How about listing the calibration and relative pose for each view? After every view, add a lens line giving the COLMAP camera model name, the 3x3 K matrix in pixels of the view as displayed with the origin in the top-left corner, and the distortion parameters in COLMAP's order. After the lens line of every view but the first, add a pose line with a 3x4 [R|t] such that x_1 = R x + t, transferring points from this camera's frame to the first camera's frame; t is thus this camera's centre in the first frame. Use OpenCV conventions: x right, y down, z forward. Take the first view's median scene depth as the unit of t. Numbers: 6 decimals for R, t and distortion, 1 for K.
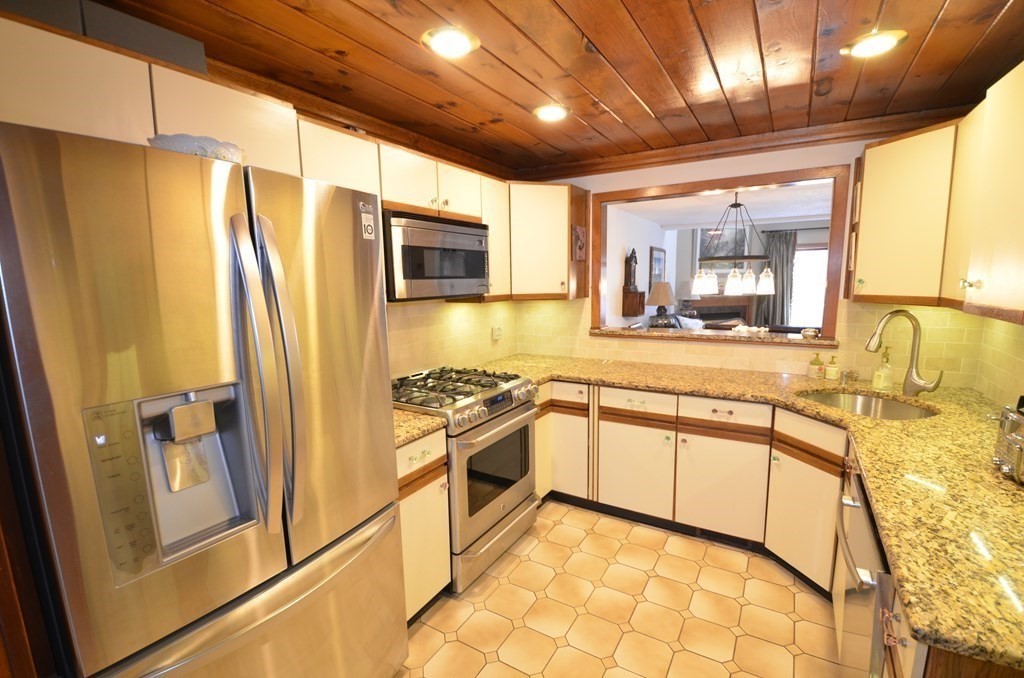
lens RADIAL K [[451.2, 0, 515.0], [0, 451.2, 351.9], [0, 0, 1]] dist [0.016504, -0.023345]
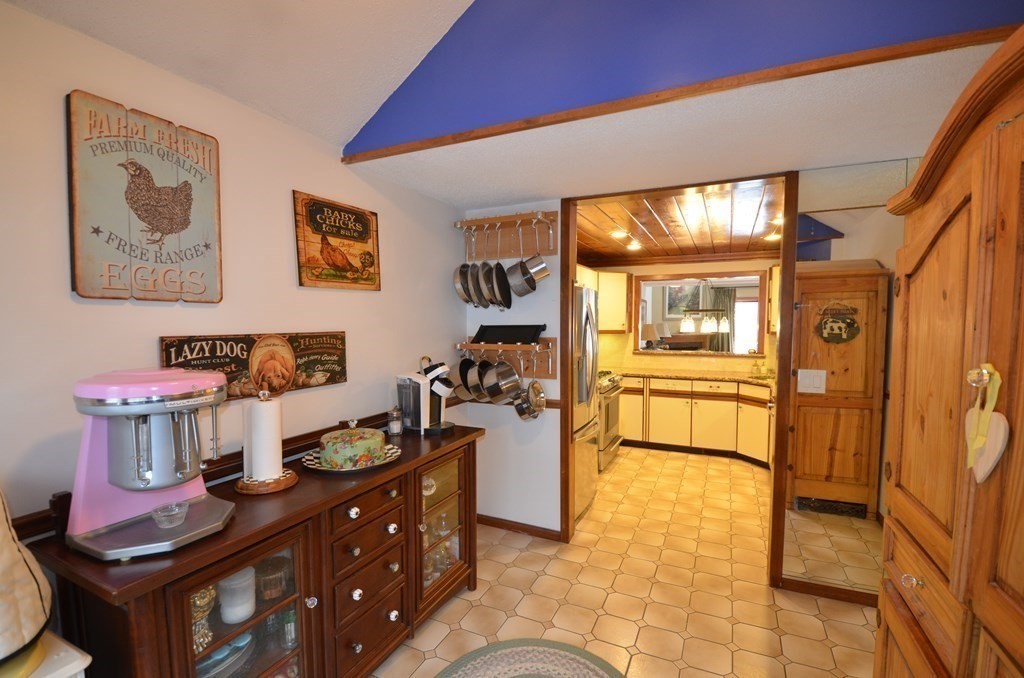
lens RADIAL K [[451.2, 0, 515.0], [0, 451.2, 351.9], [0, 0, 1]] dist [0.016504, -0.023345]
pose [[0.994329, 0.005233, 0.106223, -0.611568], [0.003957, 0.996277, -0.086116, 0.133457], [-0.106278, 0.086048, 0.990606, -0.883085]]
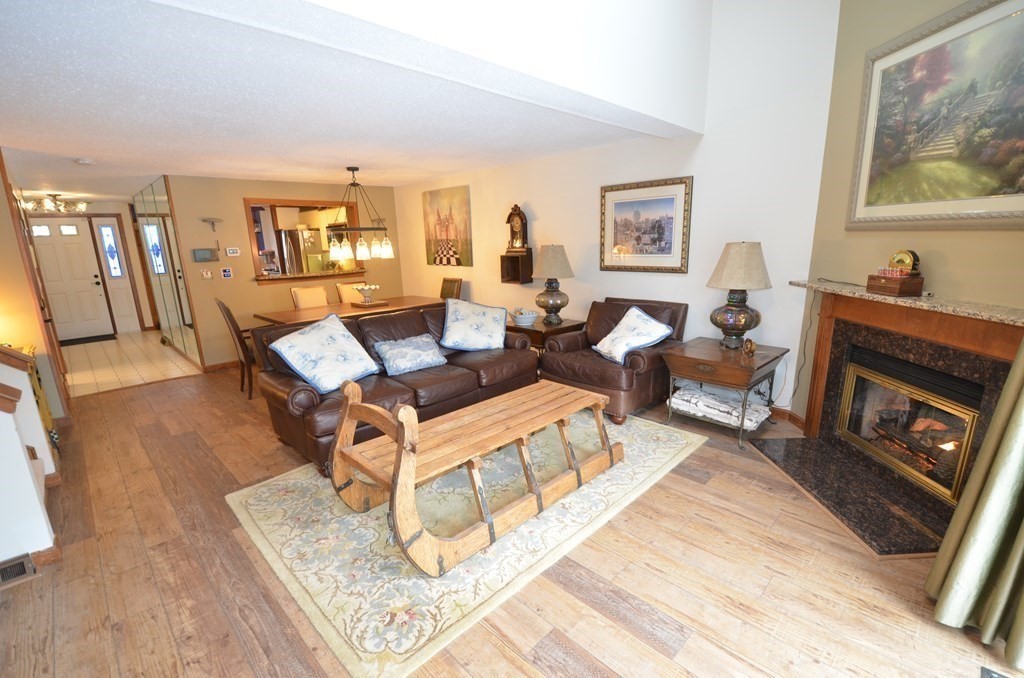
lens RADIAL K [[451.2, 0, 515.0], [0, 451.2, 351.9], [0, 0, 1]] dist [0.016504, -0.023345]
pose [[-0.234518, 0.260302, -0.936613, 2.640647], [-0.119760, 0.948407, 0.293566, -0.492382], [0.964707, 0.181016, -0.191244, 2.785034]]
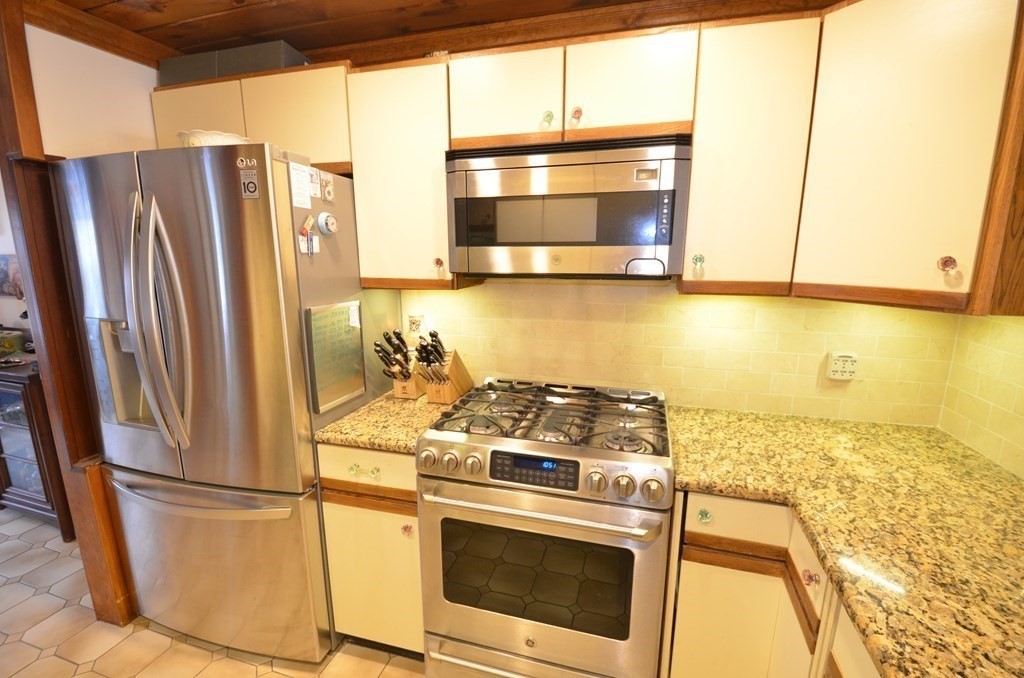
lens RADIAL K [[455.3, 0, 514.1], [0, 455.3, 348.2], [0, 0, 1]] dist [0.020320, -0.022600]
pose [[0.254760, 0.210642, -0.943783, 0.410027], [-0.161379, 0.971561, 0.173280, -0.114780], [0.953443, 0.108161, 0.281508, 0.721618]]
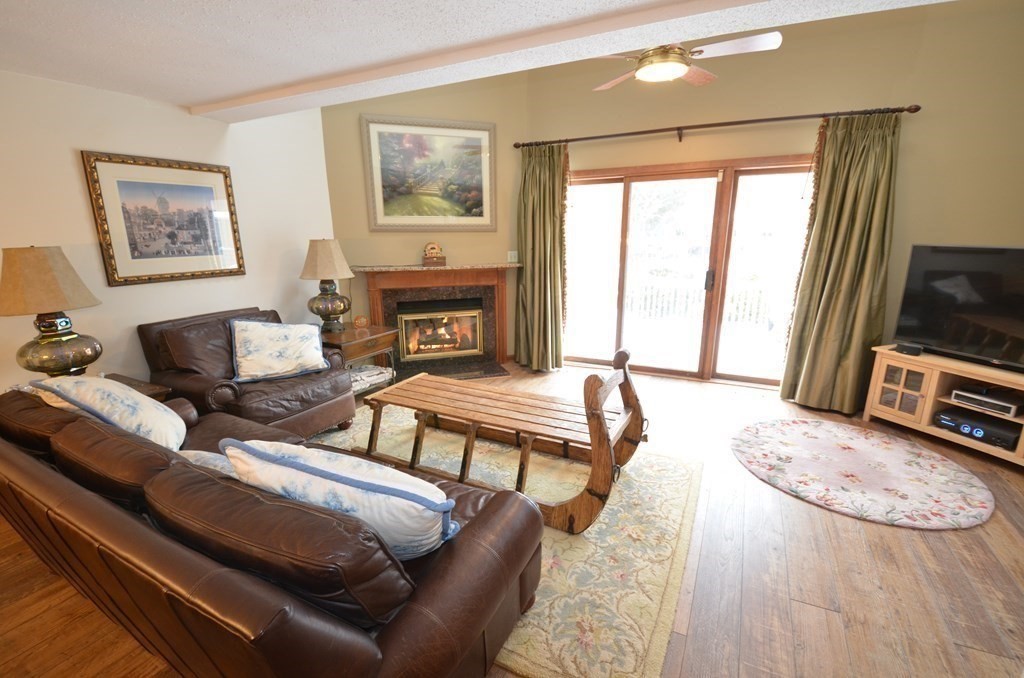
lens RADIAL K [[451.2, 0, 515.0], [0, 451.2, 351.9], [0, 0, 1]] dist [0.016504, -0.023345]
pose [[0.996904, -0.007552, 0.078271, 1.705033], [-0.000415, 0.994858, 0.101278, -0.267074], [-0.078633, -0.100996, 0.991774, 1.523135]]
